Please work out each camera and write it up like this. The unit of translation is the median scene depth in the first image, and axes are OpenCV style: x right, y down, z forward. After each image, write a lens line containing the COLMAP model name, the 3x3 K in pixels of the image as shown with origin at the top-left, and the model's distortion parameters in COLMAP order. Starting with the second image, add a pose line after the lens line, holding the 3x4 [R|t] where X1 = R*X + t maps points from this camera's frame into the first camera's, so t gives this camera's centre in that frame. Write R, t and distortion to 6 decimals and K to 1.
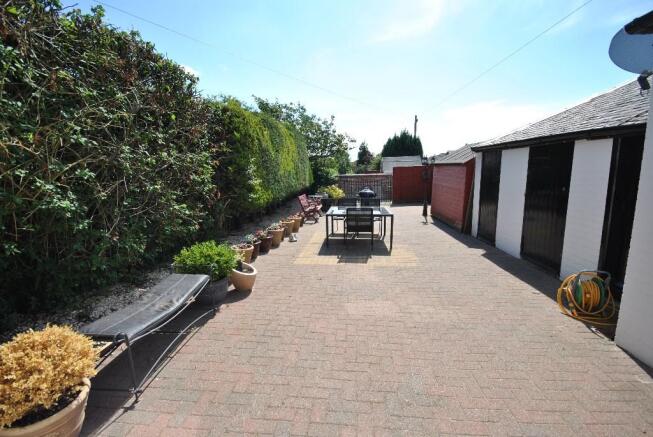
lens RADIAL K [[286.1, 0, 326.9], [0, 286.1, 216.4], [0, 0, 1]] dist [0.006727, -0.010595]
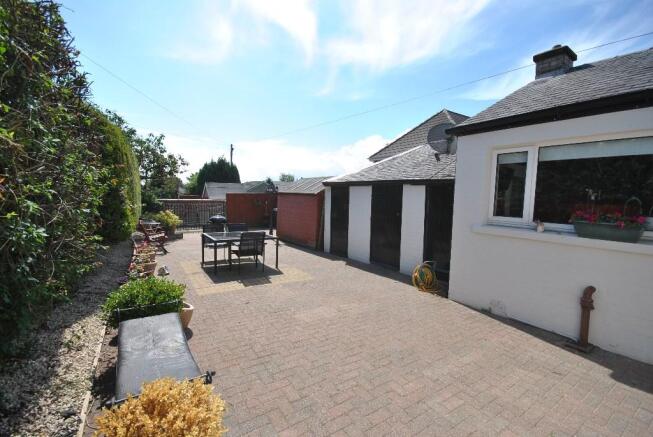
lens RADIAL K [[288.9, 0, 326.9], [0, 288.9, 214.6], [0, 0, 1]] dist [0.001153, -0.000532]
pose [[0.777375, 0.001090, 0.629036, -0.345927], [0.060222, 0.995276, -0.076148, 0.003005], [-0.626148, 0.097078, 0.773637, 0.006369]]
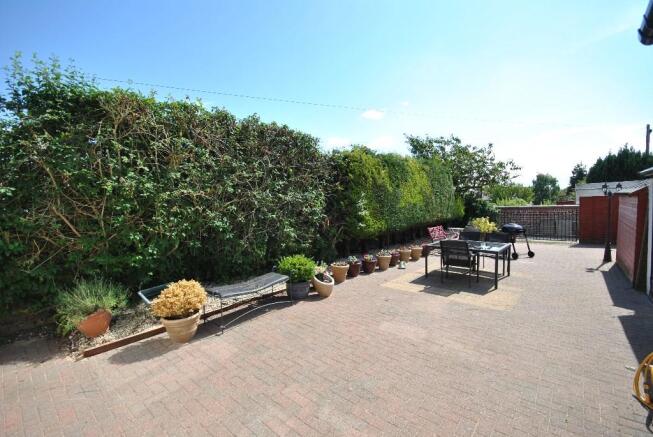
lens RADIAL K [[286.1, 0, 326.9], [0, 286.1, 216.4], [0, 0, 1]] dist [0.006727, -0.010595]
pose [[0.812121, 0.023297, -0.583024, 0.333901], [-0.084292, 0.993406, -0.077719, -0.001159], [0.577368, 0.112262, 0.808729, -0.060306]]
